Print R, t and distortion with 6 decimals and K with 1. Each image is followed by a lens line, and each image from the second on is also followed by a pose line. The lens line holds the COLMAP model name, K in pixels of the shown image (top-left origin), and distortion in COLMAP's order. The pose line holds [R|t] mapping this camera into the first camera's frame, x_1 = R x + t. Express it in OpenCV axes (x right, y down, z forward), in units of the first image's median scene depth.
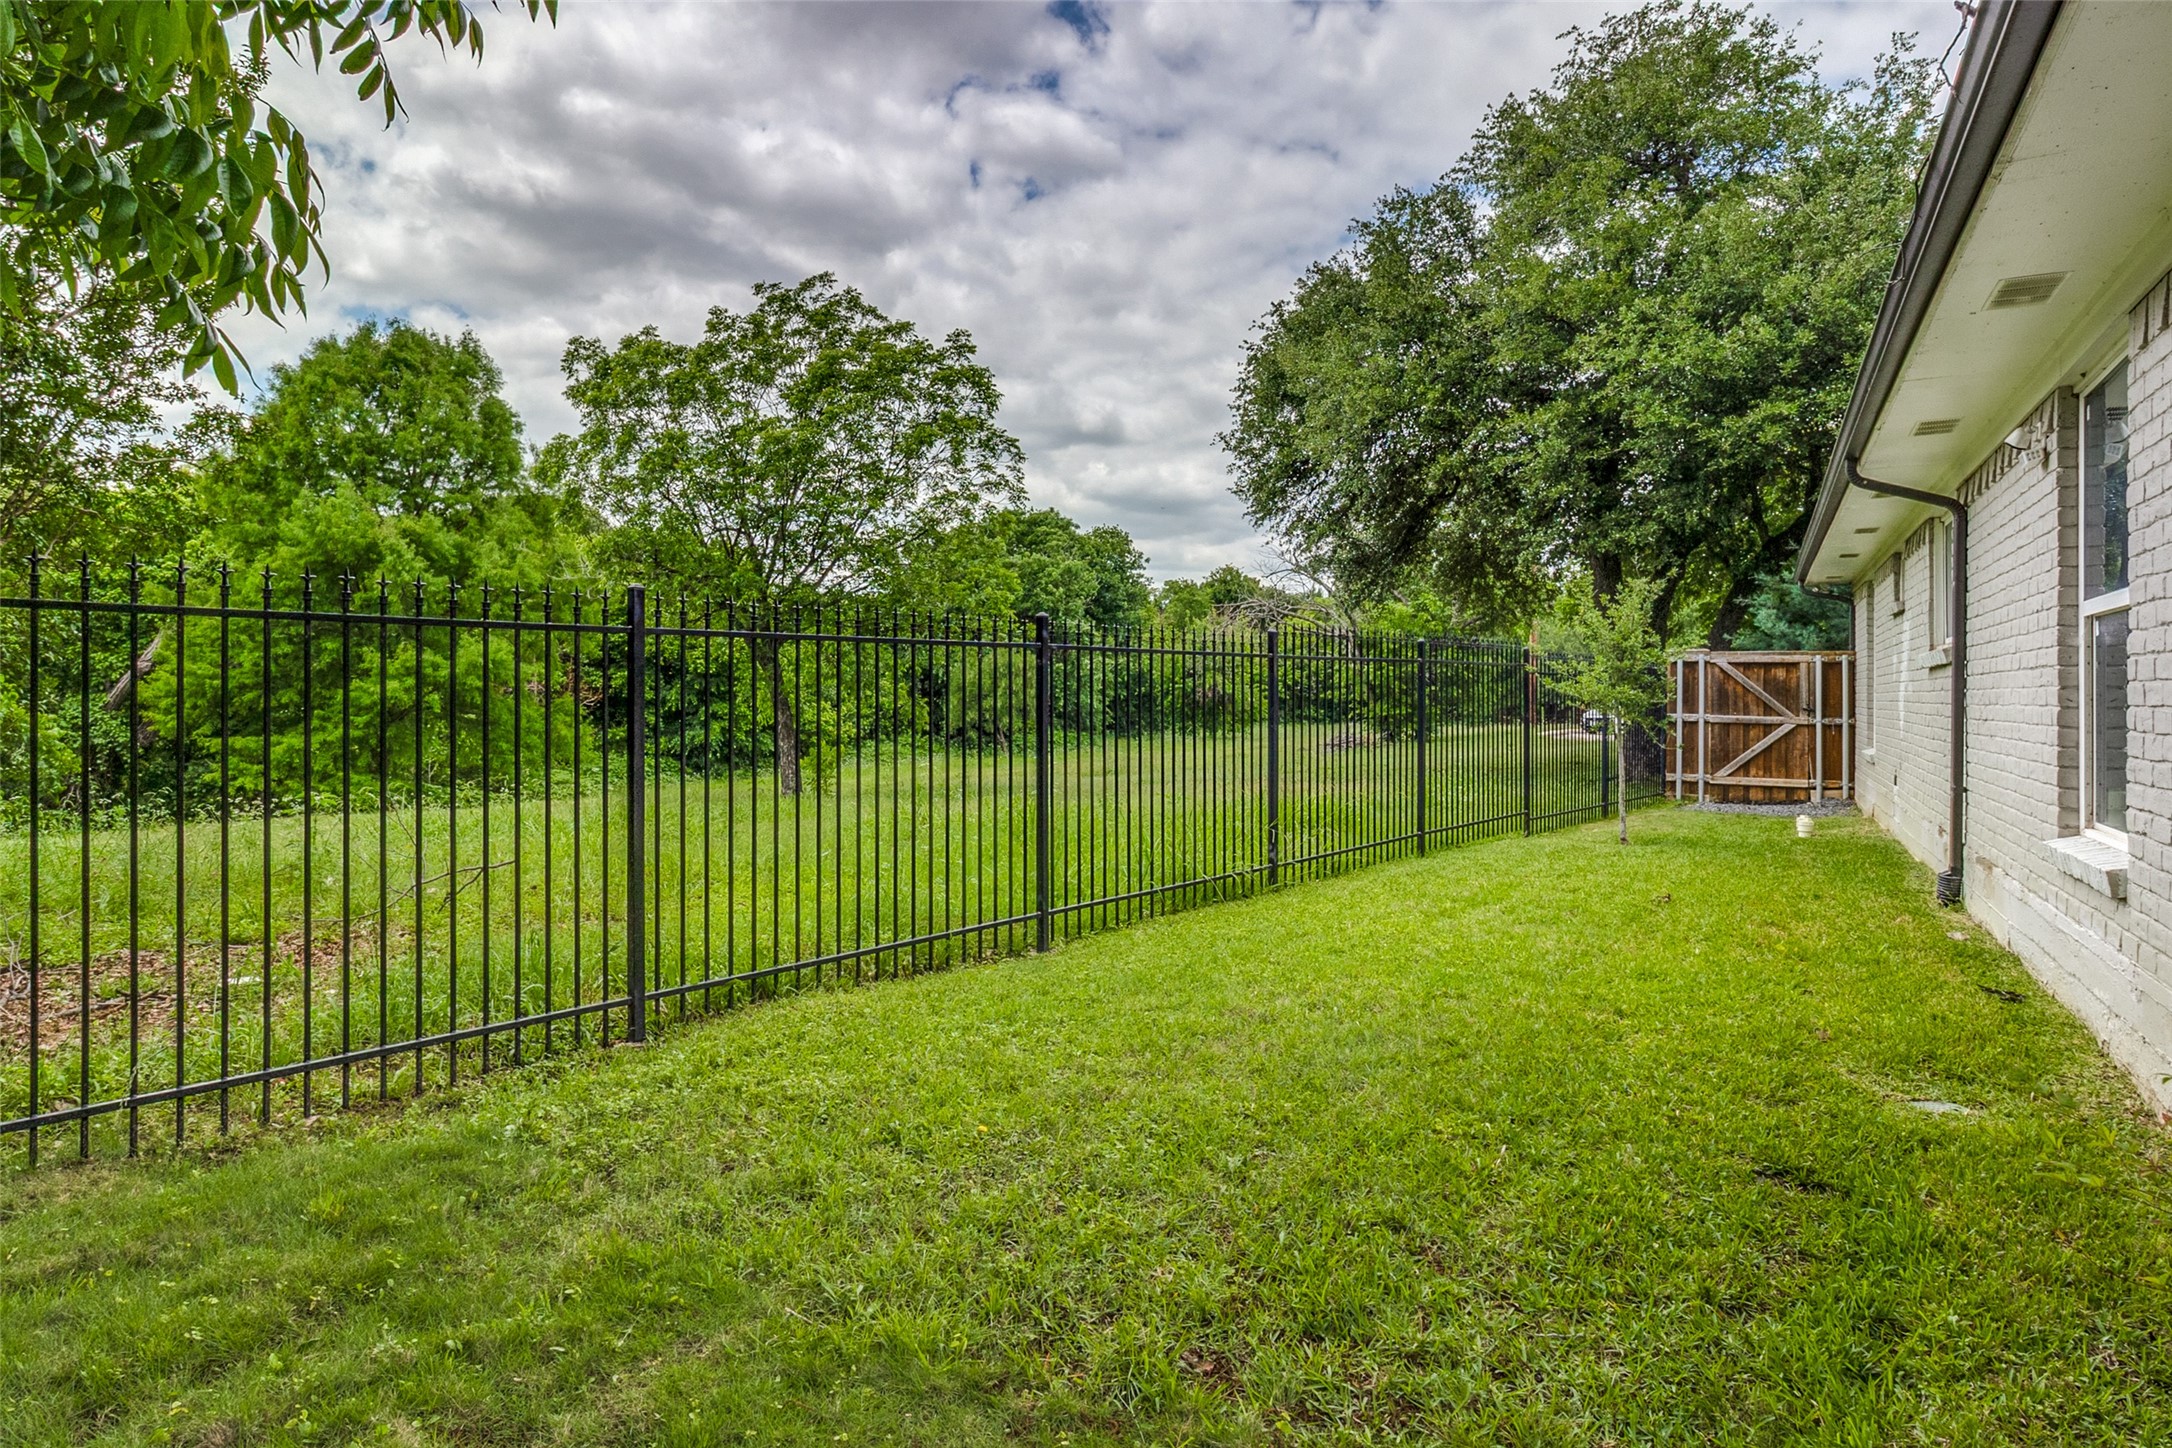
lens RADIAL K [[1260.9, 0, 1095.1], [0, 1260.9, 690.7], [0, 0, 1]] dist [0.004242, 0.000413]
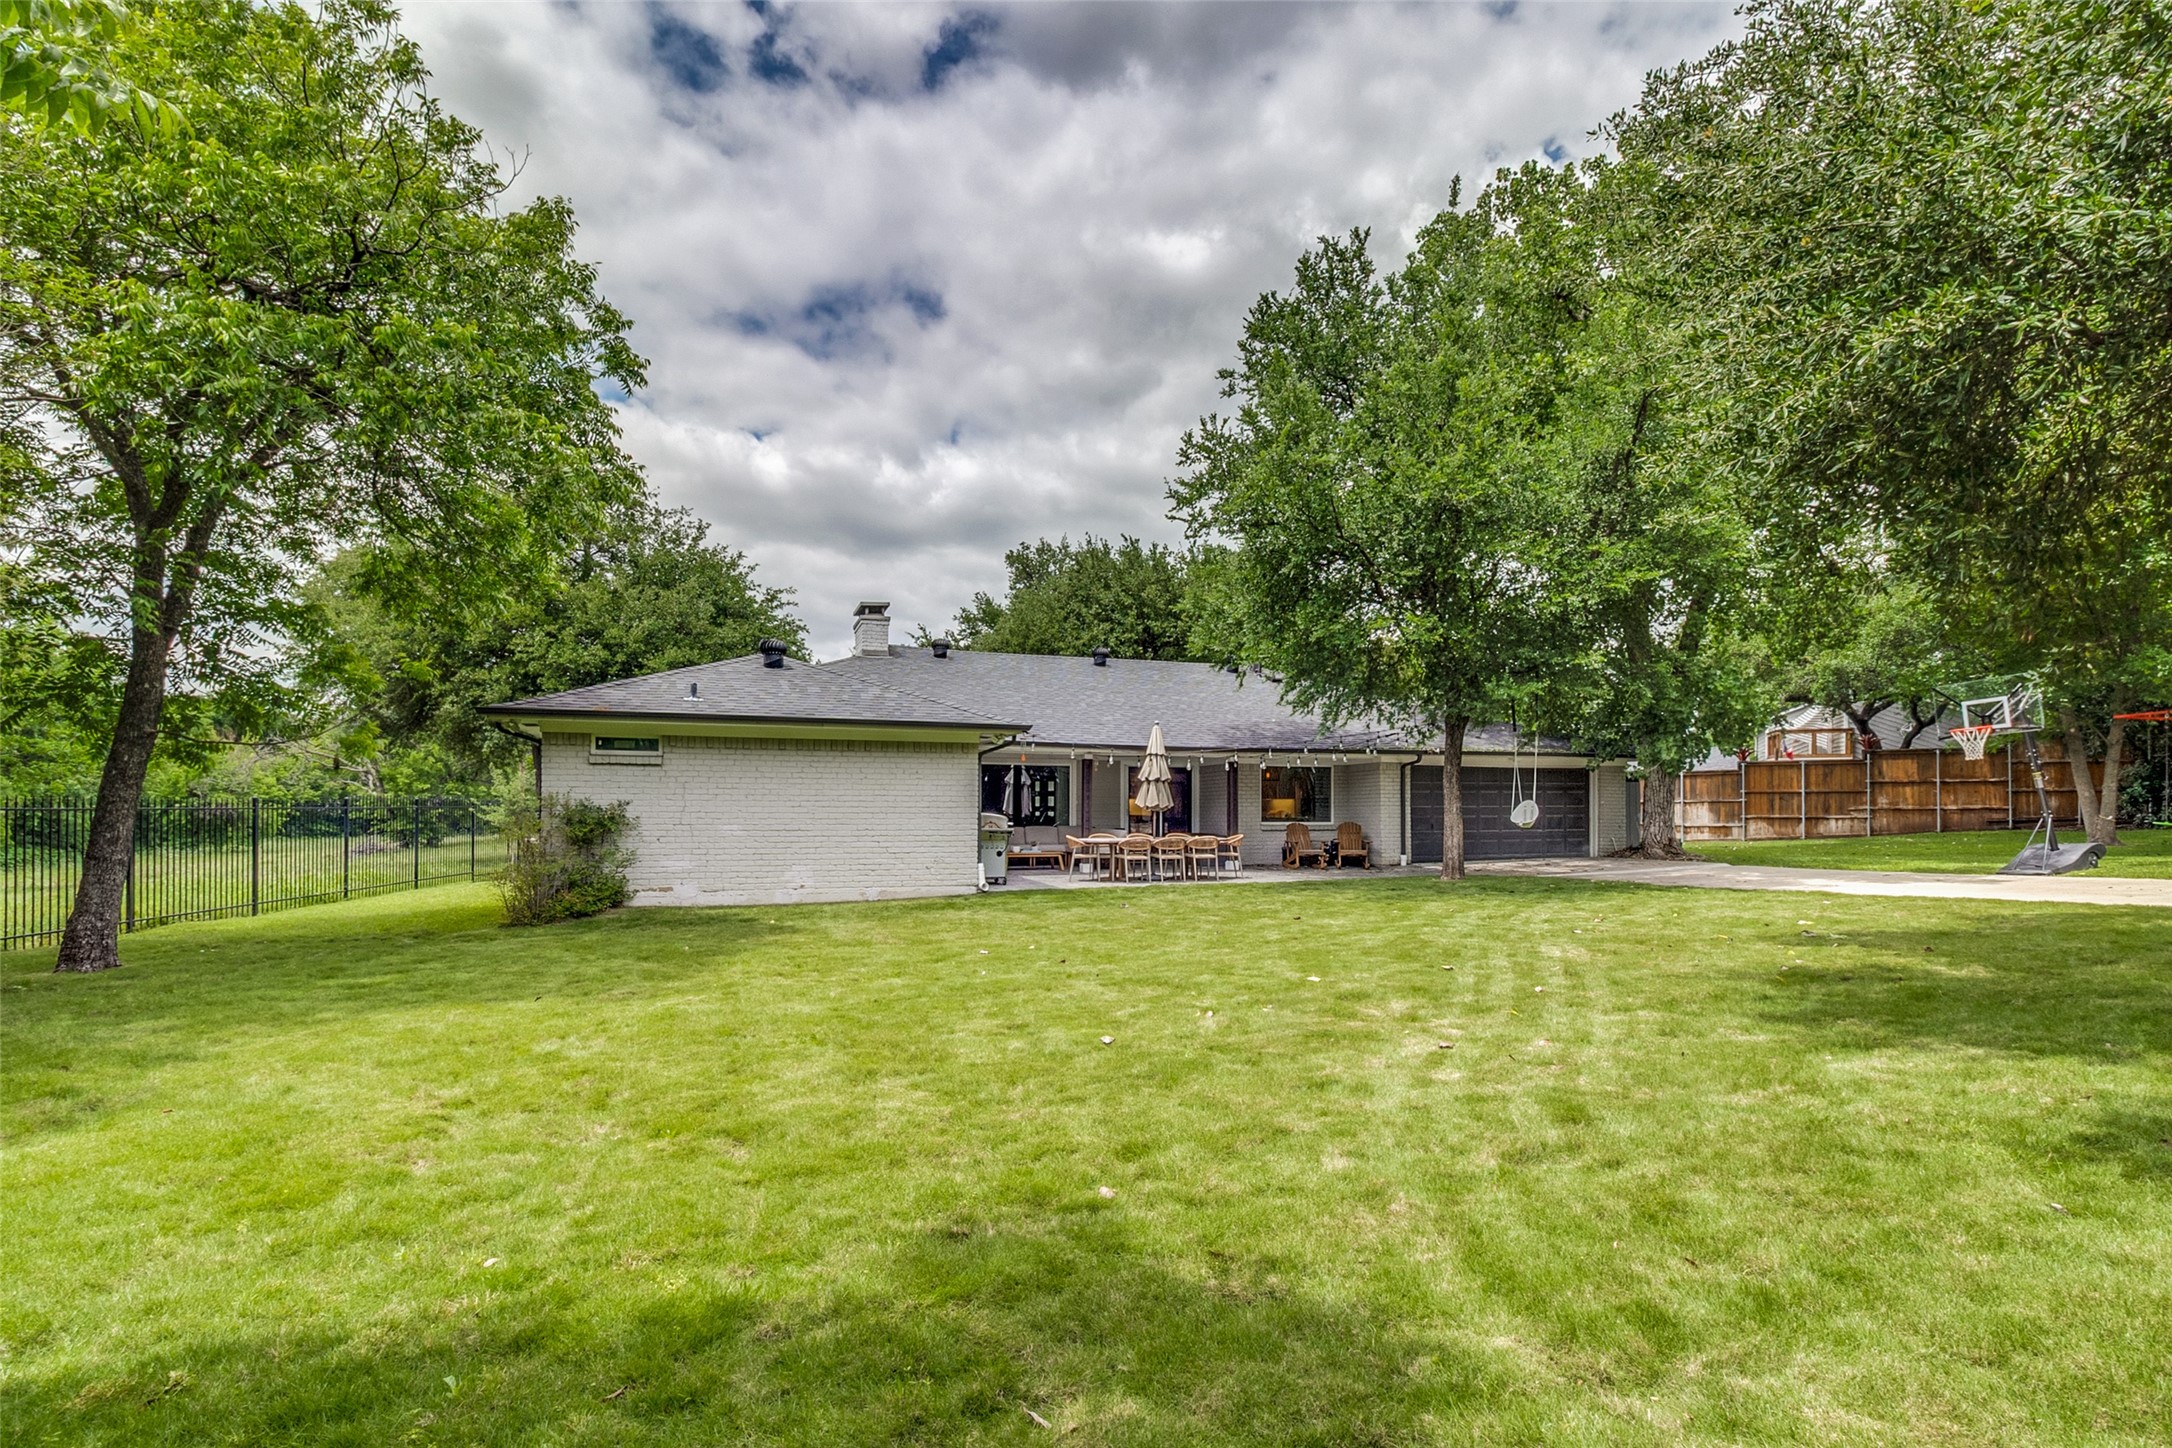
lens RADIAL K [[1046.1, 0, 1089.6], [0, 1046.1, 801.7], [0, 0, 1]] dist [0.003717, 0.000212]
pose [[0.692849, 0.007190, 0.721047, -0.182990], [-0.004668, 0.999974, -0.005485, -0.018493], [-0.721068, 0.000434, 0.692864, -0.819620]]
